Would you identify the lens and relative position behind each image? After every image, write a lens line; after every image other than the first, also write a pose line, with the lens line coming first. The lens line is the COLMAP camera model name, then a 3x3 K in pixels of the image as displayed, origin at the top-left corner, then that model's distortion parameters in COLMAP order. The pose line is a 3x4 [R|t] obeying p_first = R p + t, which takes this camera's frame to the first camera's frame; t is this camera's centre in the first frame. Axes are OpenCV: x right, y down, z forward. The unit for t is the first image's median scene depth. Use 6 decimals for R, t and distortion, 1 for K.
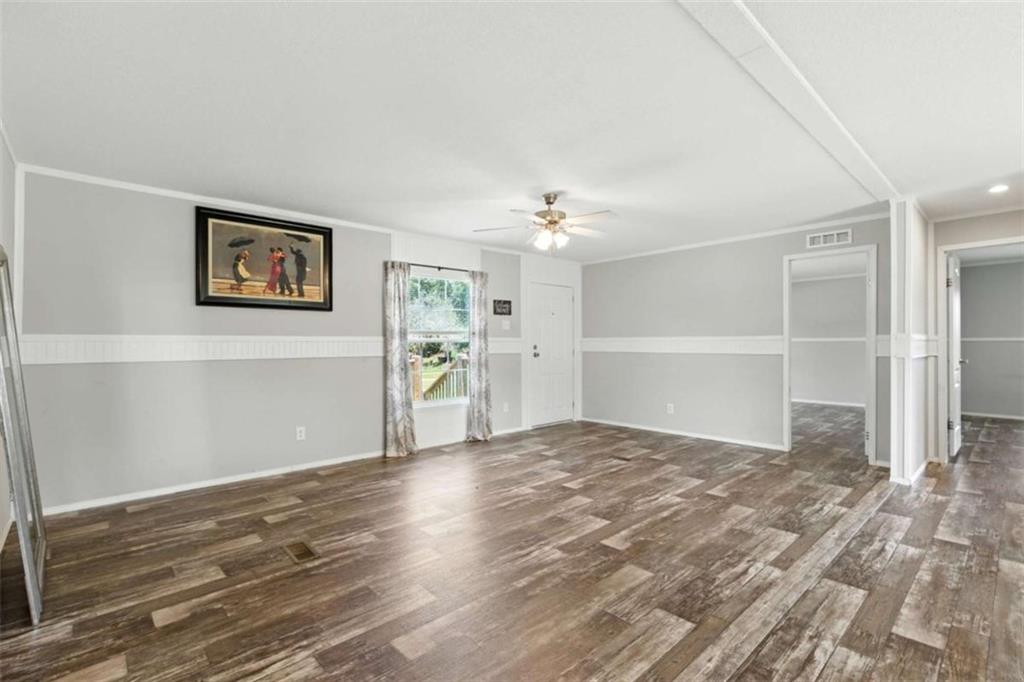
lens RADIAL K [[463.7, 0, 512.3], [0, 463.7, 340.2], [0, 0, 1]] dist [-0.006804, 0.001324]
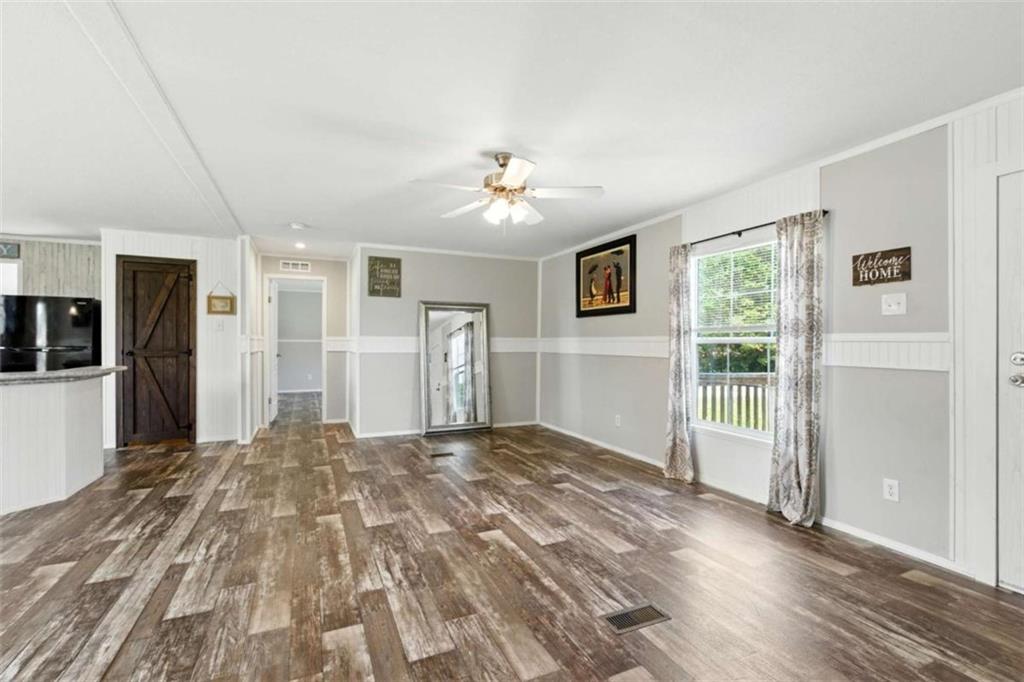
lens RADIAL K [[463.7, 0, 520.8], [0, 463.7, 346.9], [0, 0, 1]] dist [-0.006804, 0.001324]
pose [[-0.302287, 0.011677, -0.953146, 1.092171], [0.002772, 0.999932, 0.011371, 0.003846], [0.953213, 0.000795, -0.302298, 1.684848]]
